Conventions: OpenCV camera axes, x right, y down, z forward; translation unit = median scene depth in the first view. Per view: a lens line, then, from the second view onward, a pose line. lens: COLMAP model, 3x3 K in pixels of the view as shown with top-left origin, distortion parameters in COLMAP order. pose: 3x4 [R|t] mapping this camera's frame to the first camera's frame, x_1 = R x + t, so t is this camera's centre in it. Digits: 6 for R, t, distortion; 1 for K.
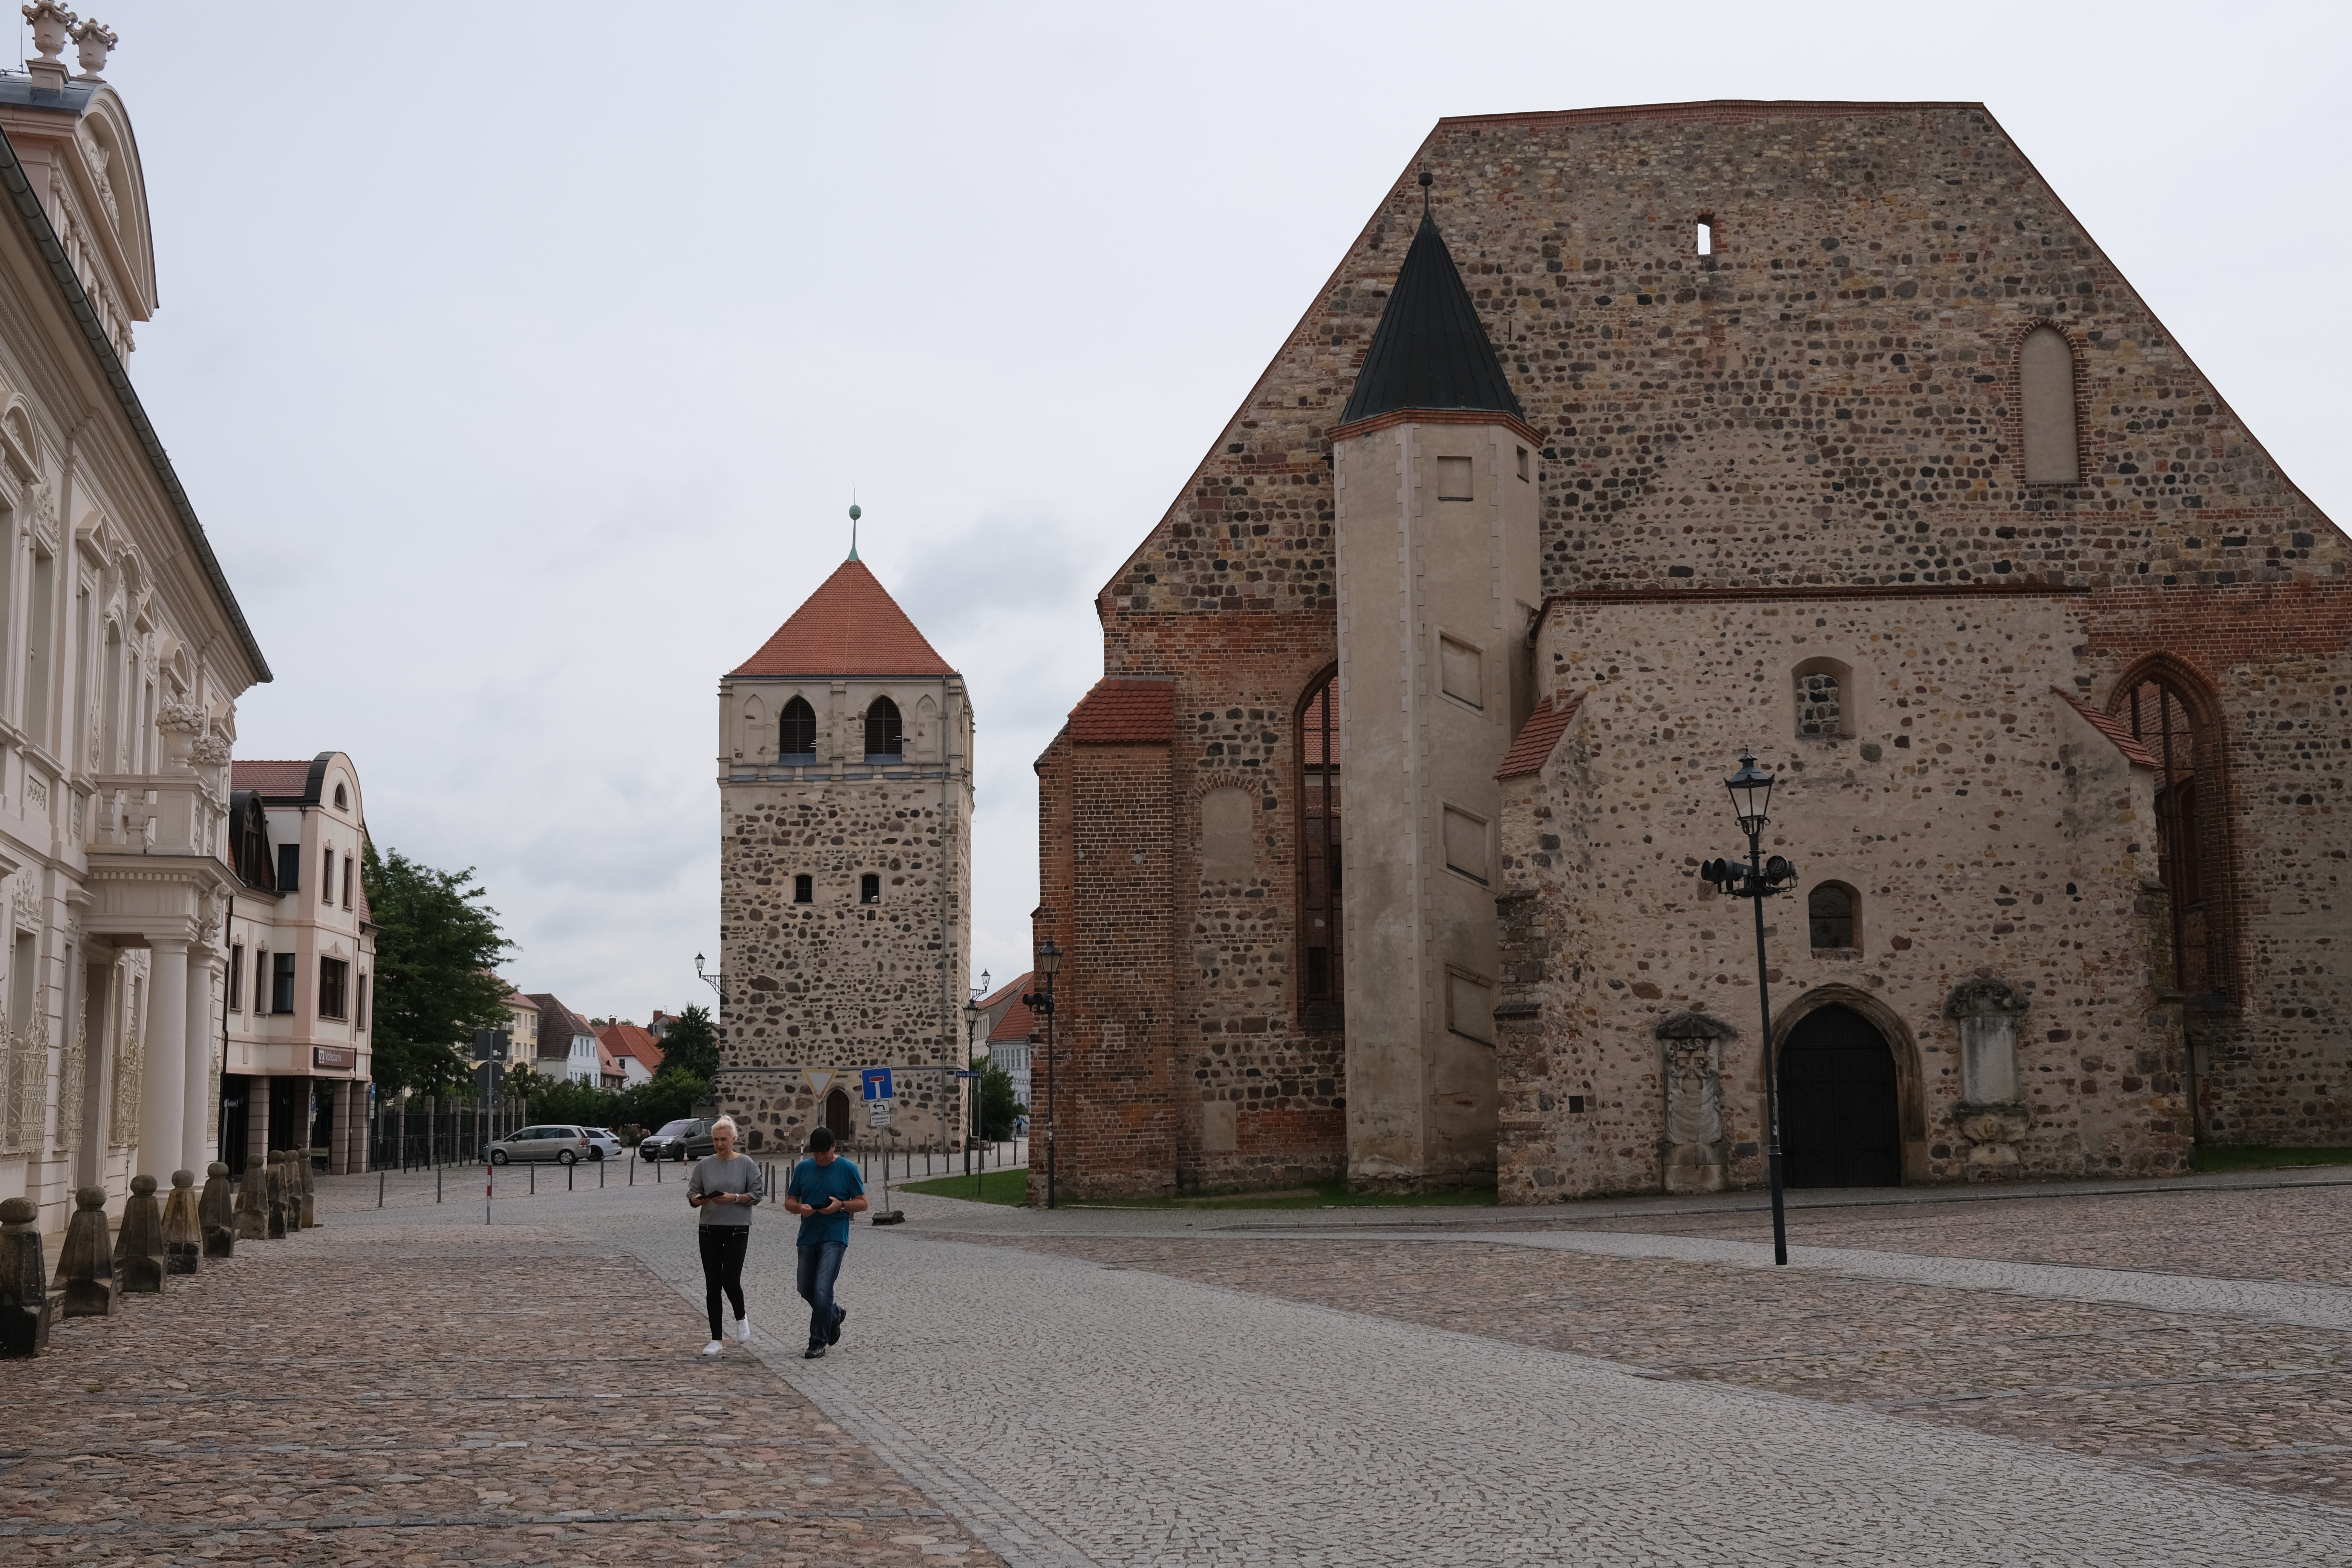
lens RADIAL K [[2422.7, 0, 1173.7], [0, 2422.7, 802.3], [0, 0, 1]] dist [-0.026350, 0.000000]
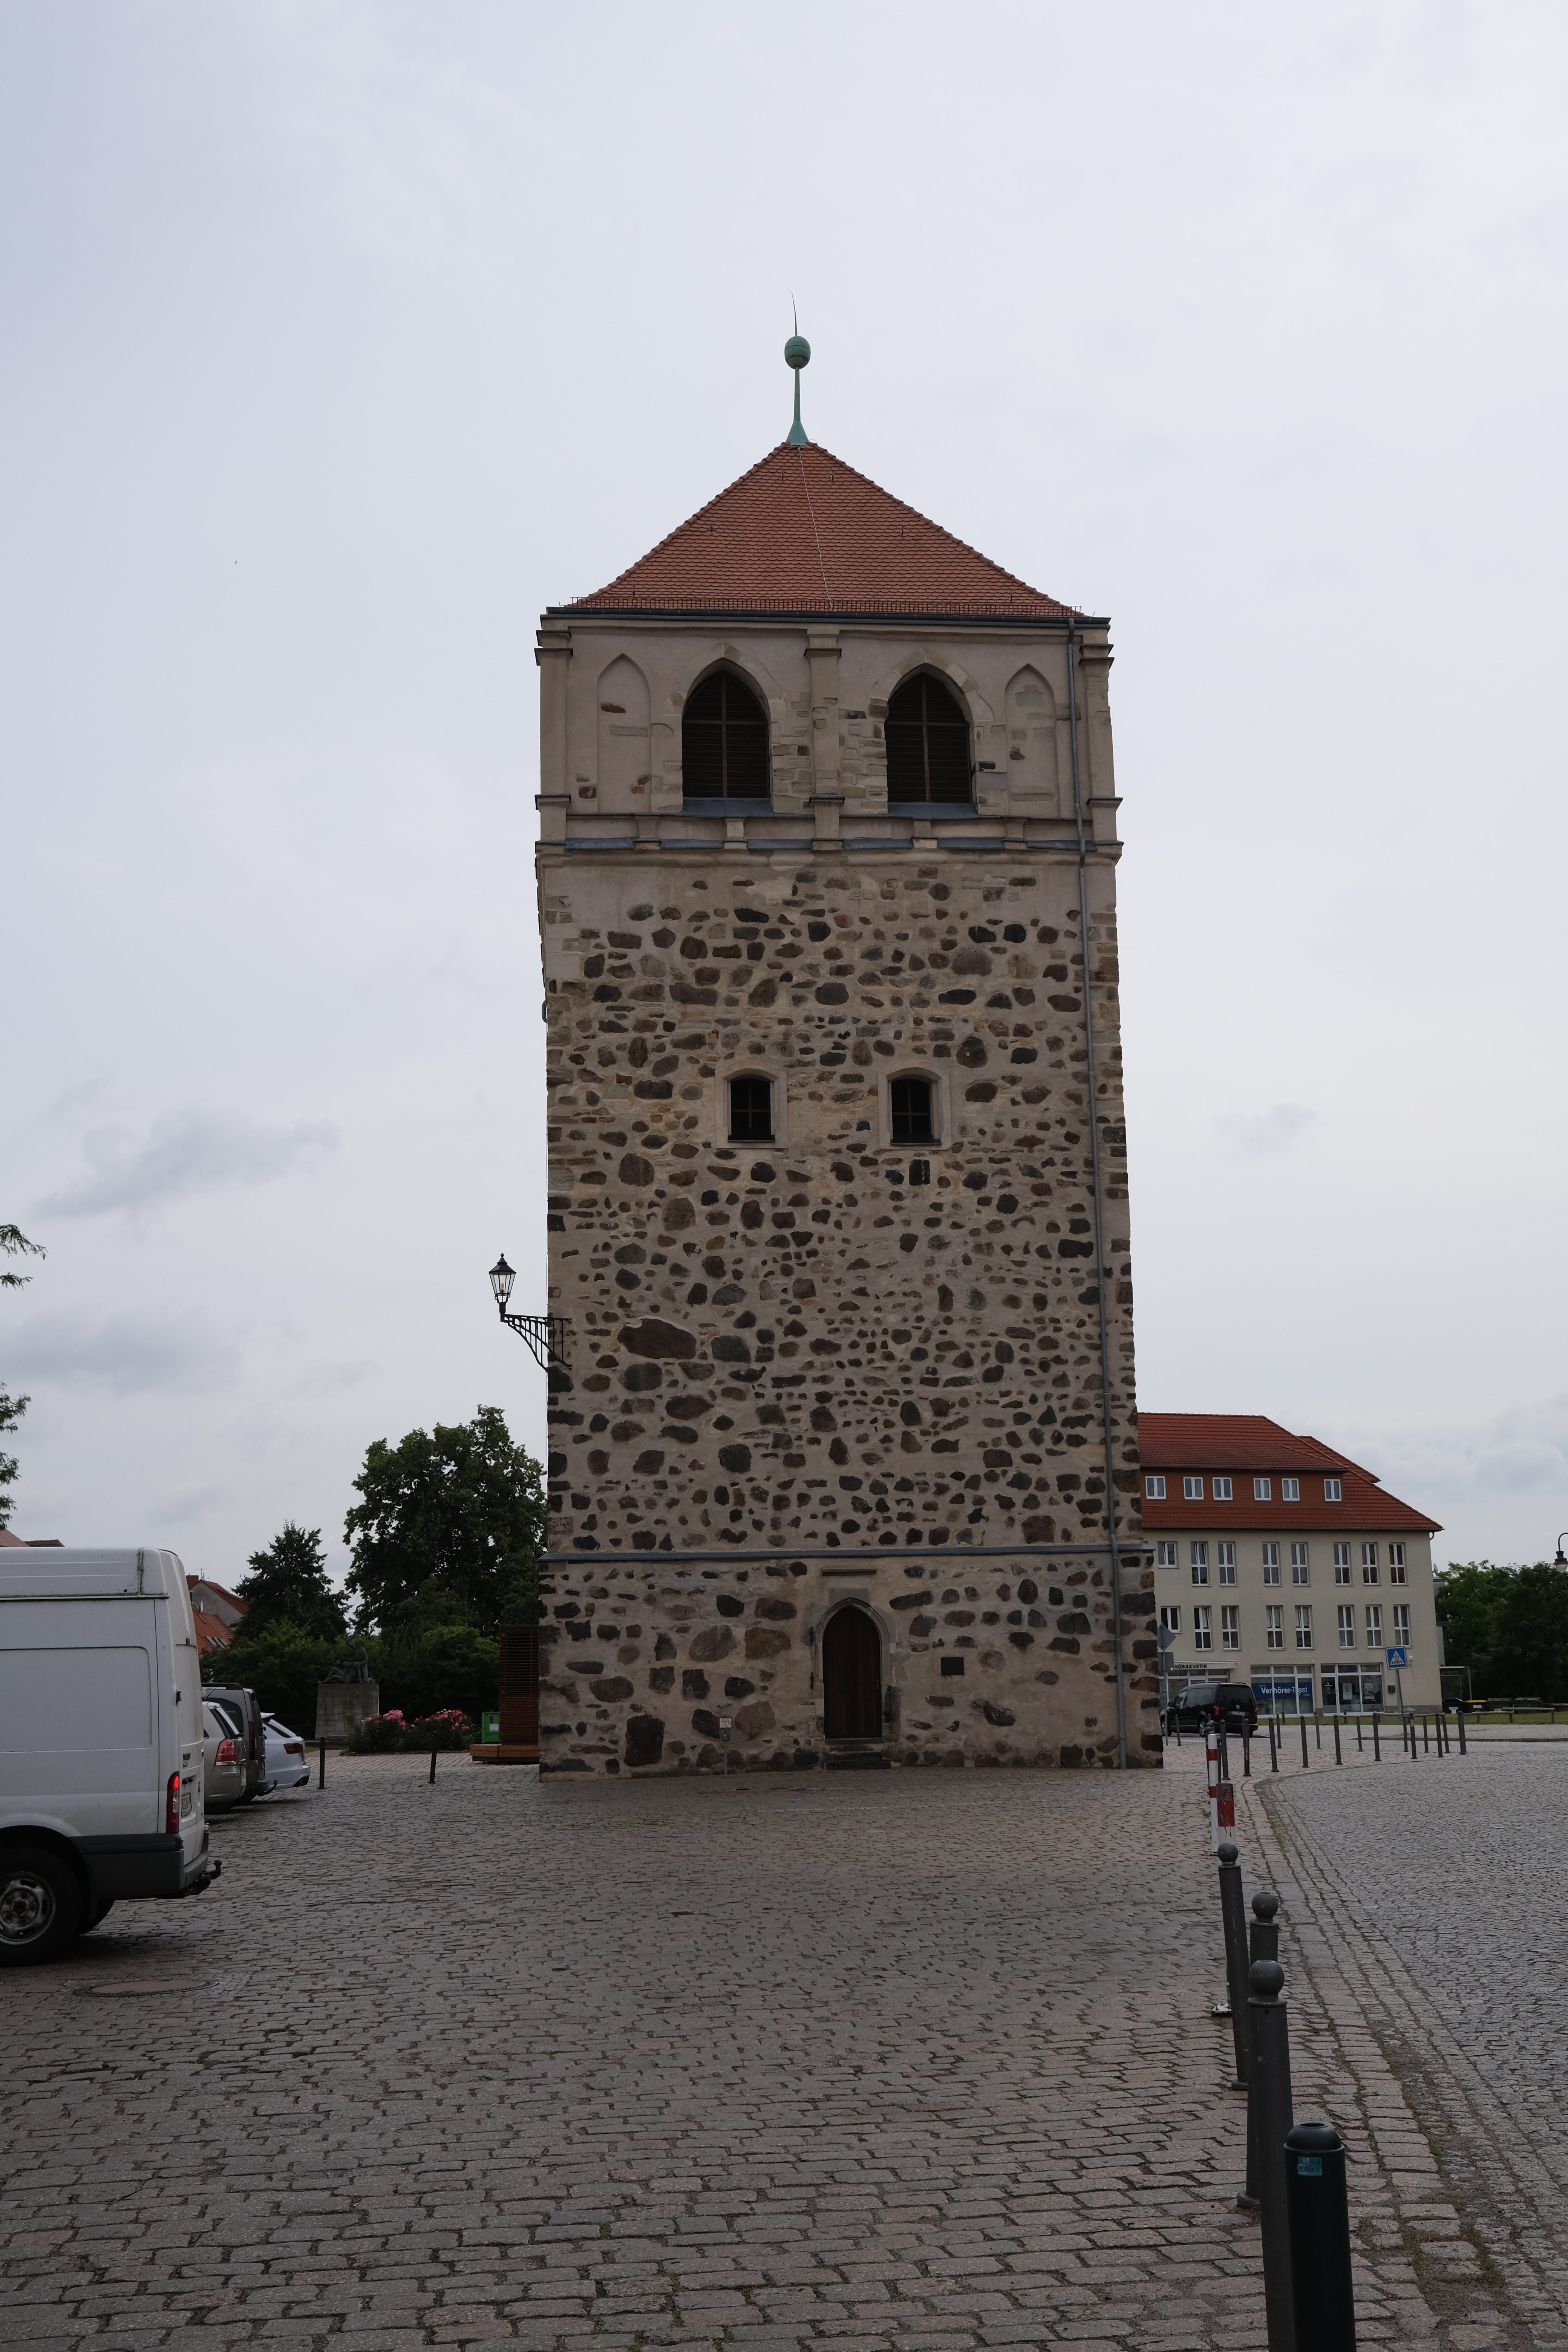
lens RADIAL K [[2422.7, 0, 786.8], [0, 2422.7, 1160.6], [0, 0, 1]] dist [-0.026350, 0.000000]
pose [[0.998414, 0.001639, 0.056282, -0.170164], [0.004291, 0.994454, -0.105089, 0.087281], [-0.056142, 0.105164, 0.992869, 0.598576]]
